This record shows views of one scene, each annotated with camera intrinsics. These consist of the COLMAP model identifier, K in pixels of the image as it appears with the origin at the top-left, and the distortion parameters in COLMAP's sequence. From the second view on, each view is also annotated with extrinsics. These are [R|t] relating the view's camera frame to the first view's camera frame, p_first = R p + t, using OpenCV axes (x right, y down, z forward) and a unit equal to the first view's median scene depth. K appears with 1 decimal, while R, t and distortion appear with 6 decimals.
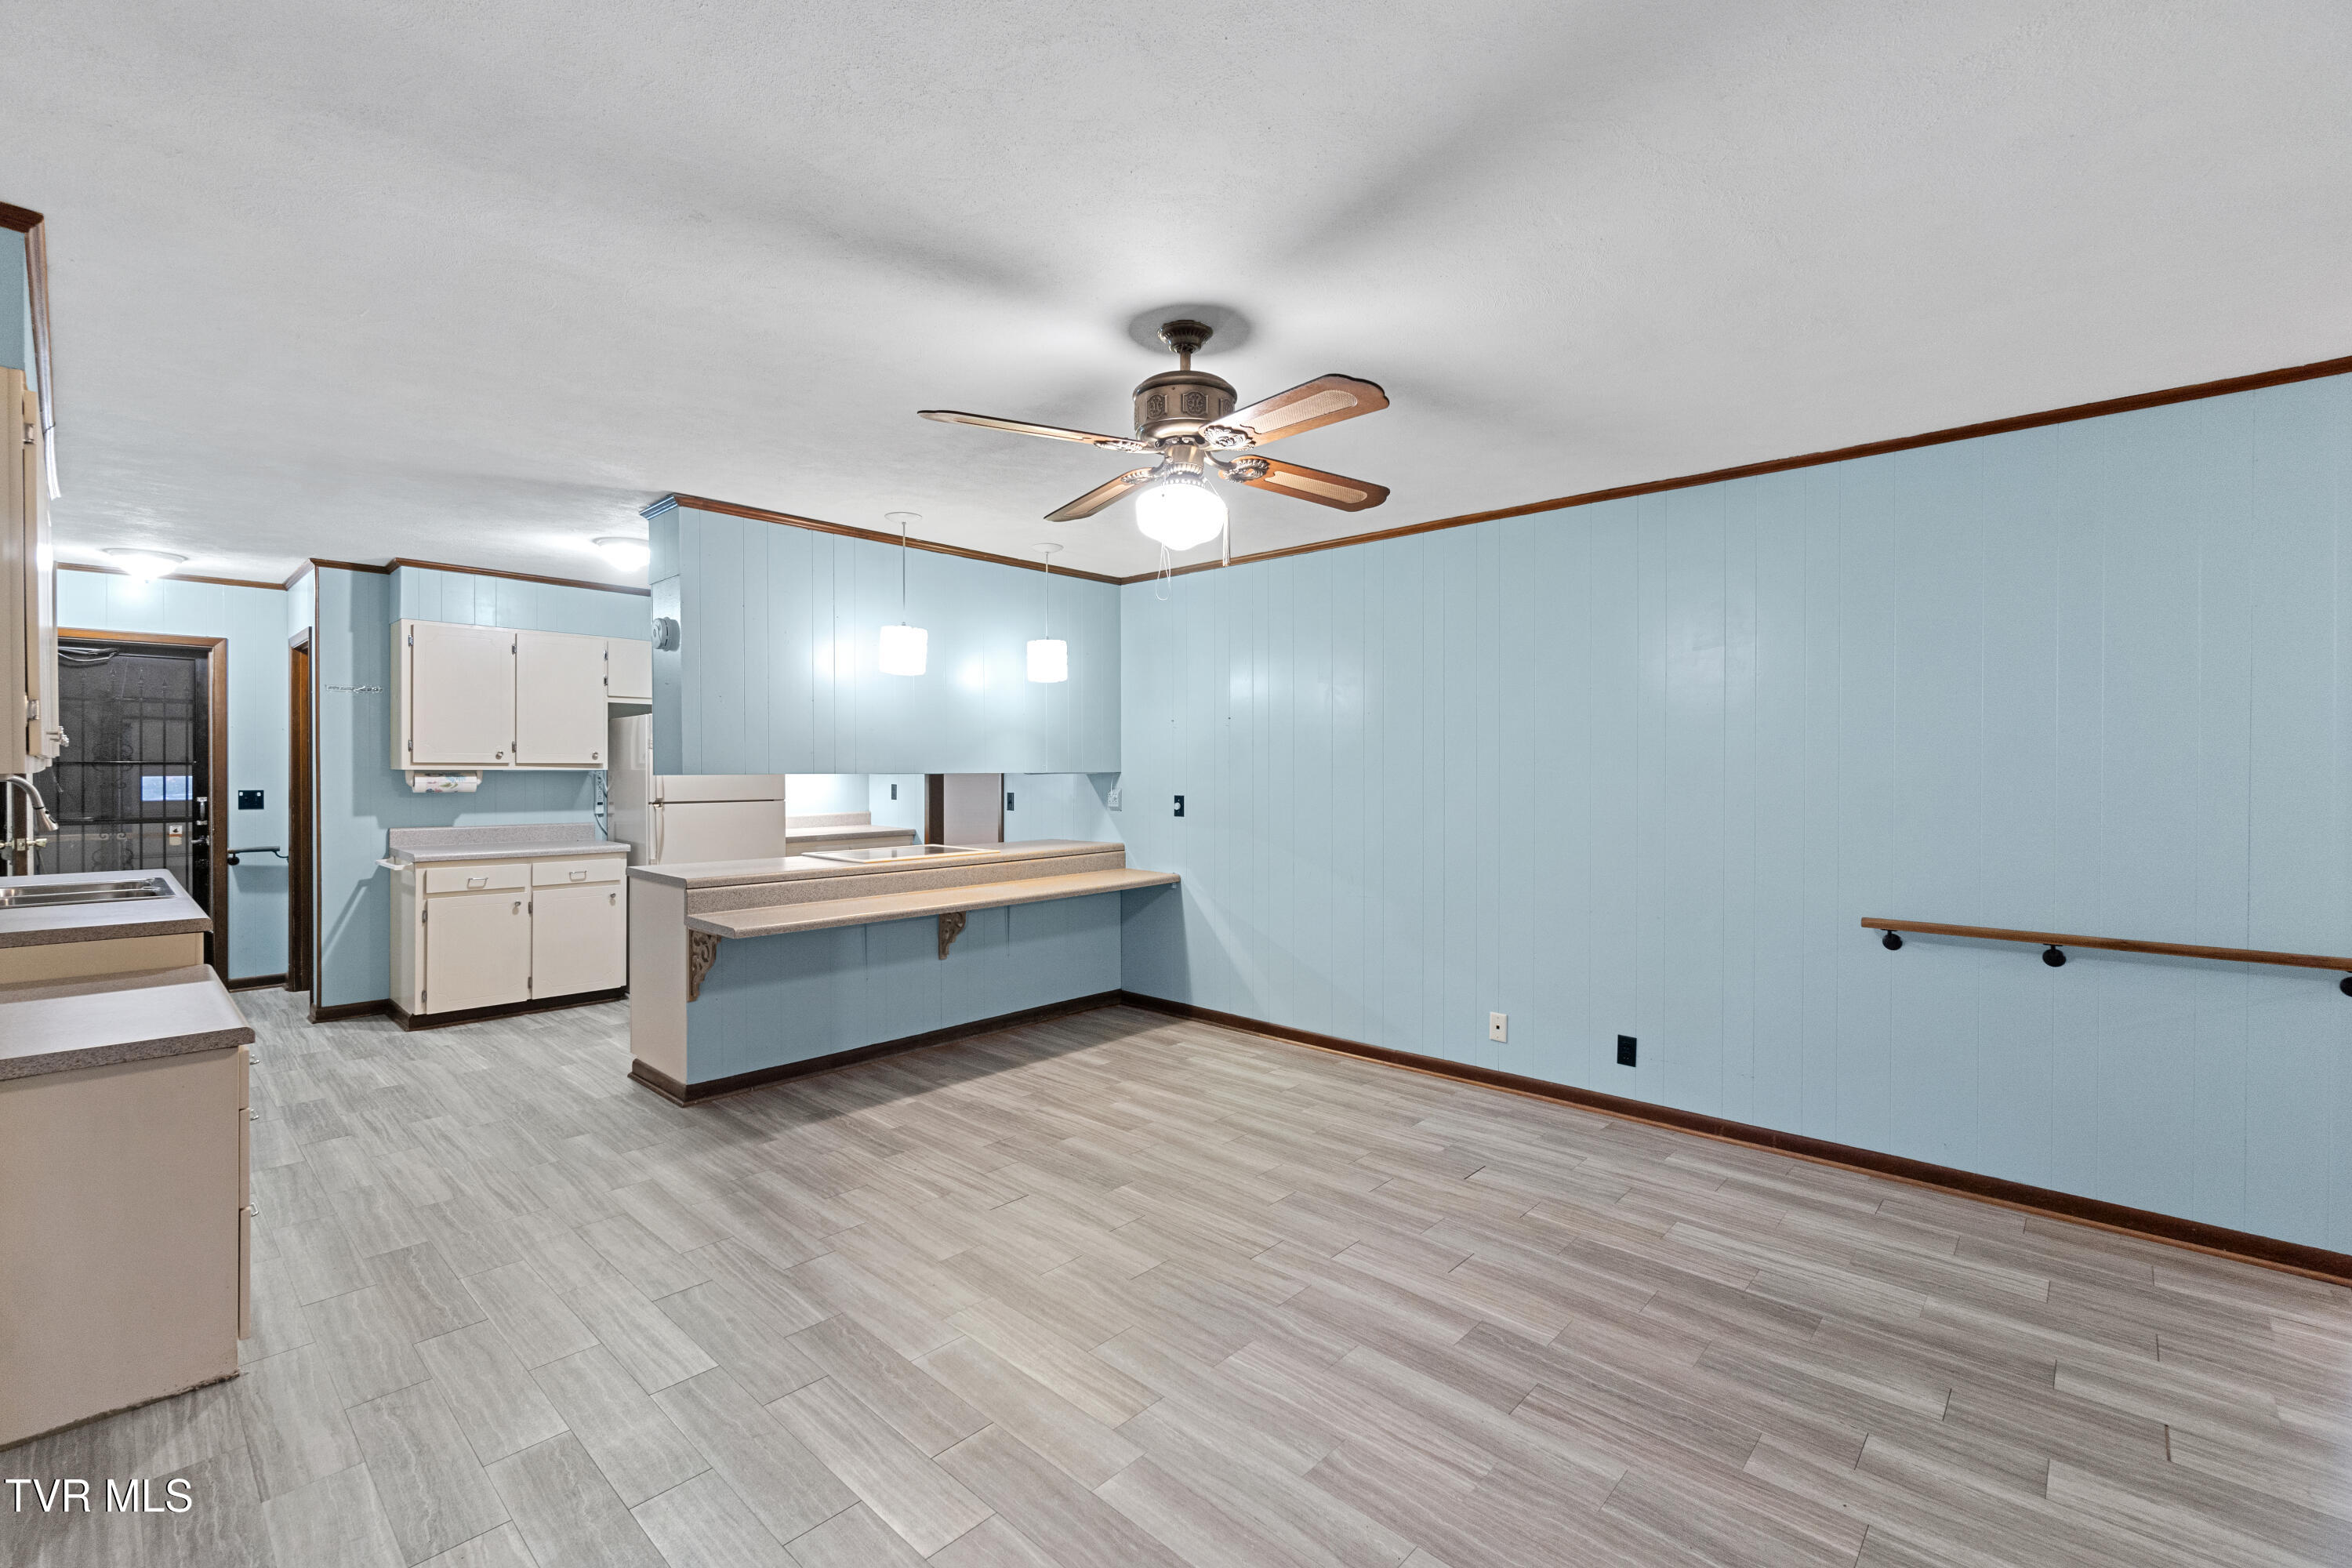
lens RADIAL K [[1014.2, 0, 1171.5], [0, 1014.2, 778.0], [0, 0, 1]] dist [-0.011391, 0.003084]
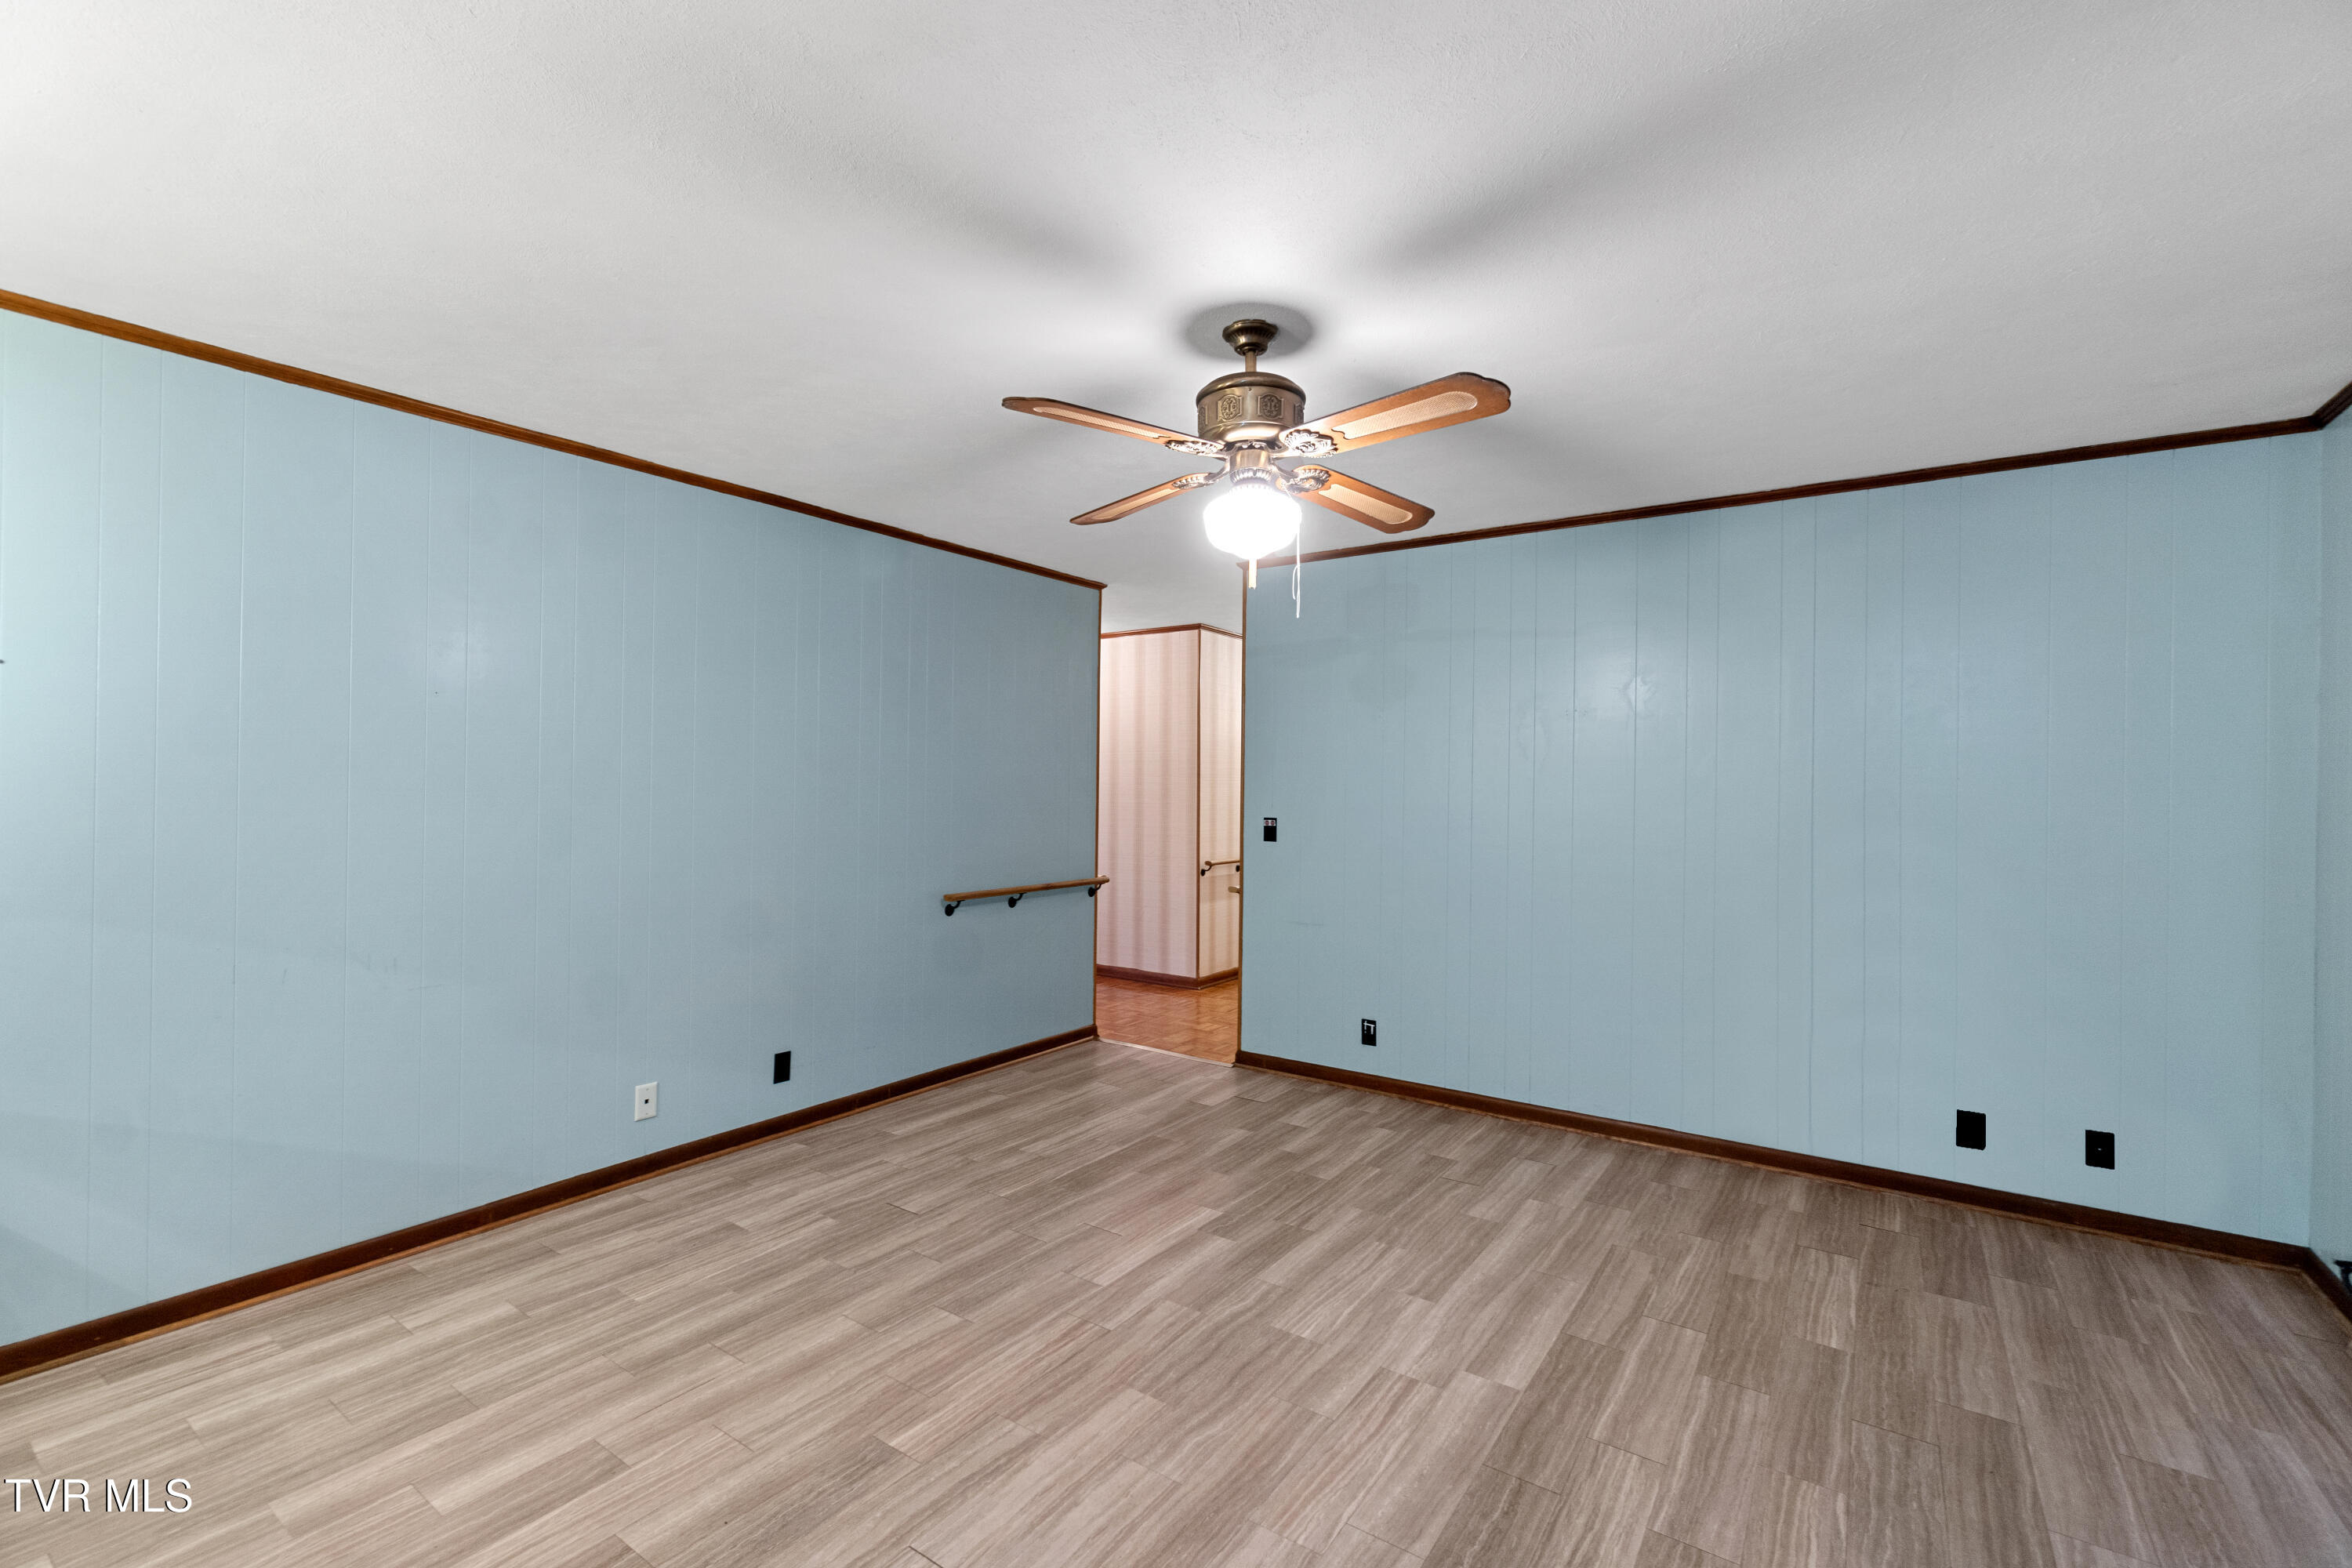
lens RADIAL K [[1014.2, 0, 1157.7], [0, 1014.2, 781.8], [0, 0, 1]] dist [-0.011391, 0.003084]
pose [[-0.130764, -0.003027, 0.991409, -0.699206], [0.001746, 0.999993, 0.003284, -0.016528], [-0.991412, 0.002161, -0.130758, 0.912894]]
